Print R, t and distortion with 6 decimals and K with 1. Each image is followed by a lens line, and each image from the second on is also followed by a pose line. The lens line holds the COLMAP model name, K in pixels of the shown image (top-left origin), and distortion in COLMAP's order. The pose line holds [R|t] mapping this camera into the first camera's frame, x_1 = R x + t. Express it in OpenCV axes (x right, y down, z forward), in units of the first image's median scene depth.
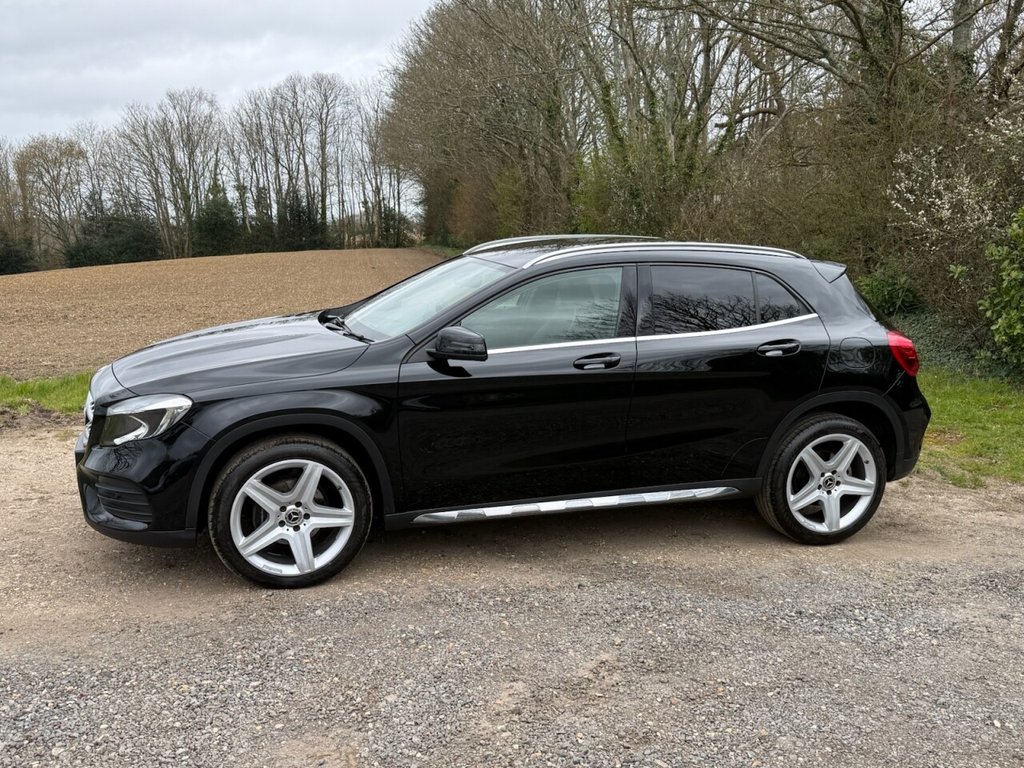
lens RADIAL K [[961.3, 0, 510.8], [0, 961.3, 404.4], [0, 0, 1]] dist [0.031097, 0.000000]
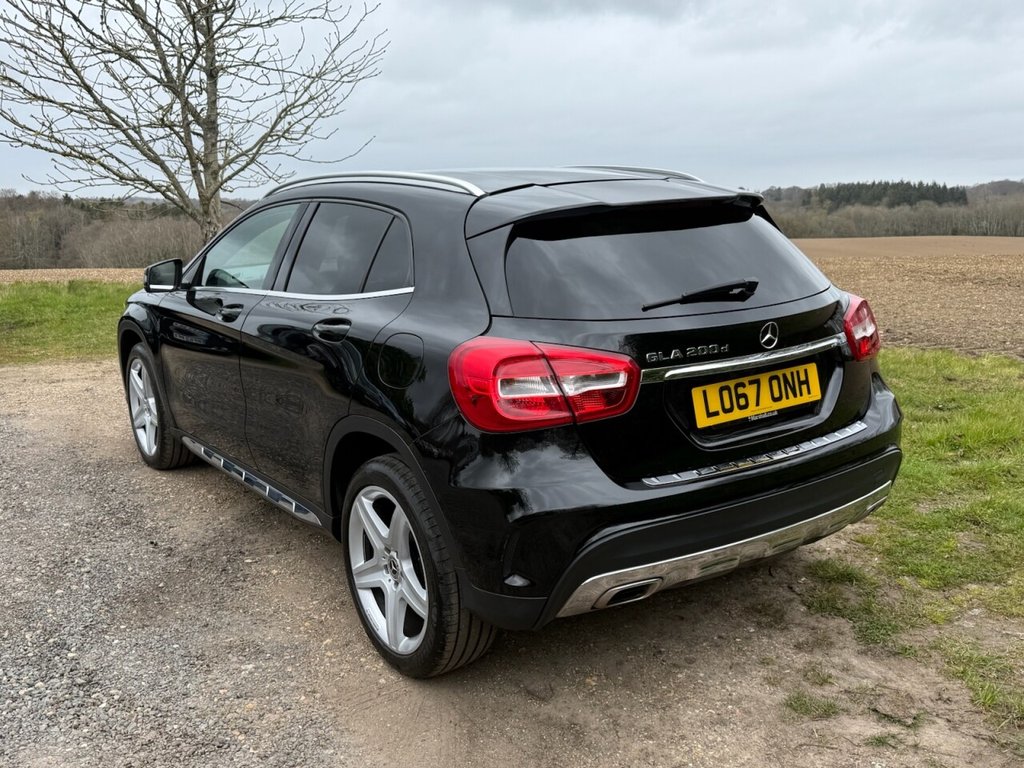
lens RADIAL K [[961.3, 0, 515.8], [0, 961.3, 388.7], [0, 0, 1]] dist [0.031097, 0.000000]
pose [[0.311111, 0.175381, -0.934051, 0.152119], [-0.159337, 0.978539, 0.130663, -0.020091], [0.936922, 0.108178, 0.332379, 0.146714]]
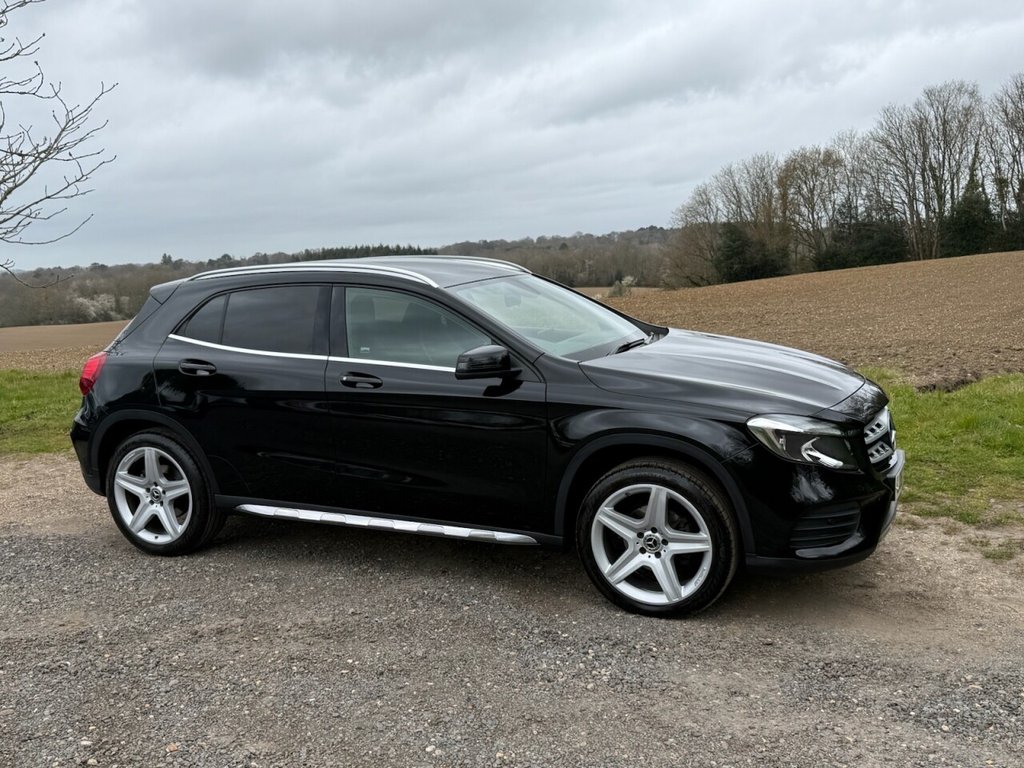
lens RADIAL K [[980.0, 0, 514.9], [0, 980.0, 401.1], [0, 0, 1]] dist [0.053710, 0.000000]
pose [[0.732155, 0.061060, -0.678396, 0.129621], [-0.067955, 0.997553, 0.016446, -0.004643], [0.677740, 0.034059, 0.734512, 0.032577]]
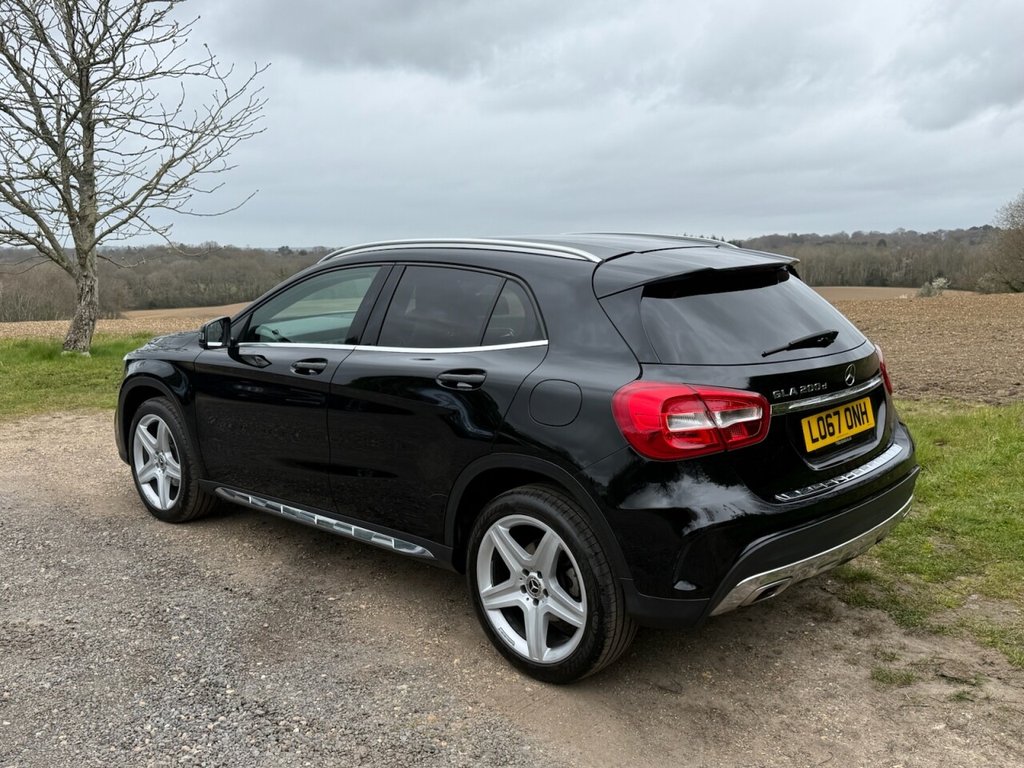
lens RADIAL K [[961.3, 0, 508.4], [0, 961.3, 391.8], [0, 0, 1]] dist [0.031097, 0.000000]
pose [[0.487034, 0.120584, -0.865019, 0.151817], [-0.147620, 0.987539, 0.054548, -0.015193], [0.860817, 0.101127, 0.498766, 0.107929]]
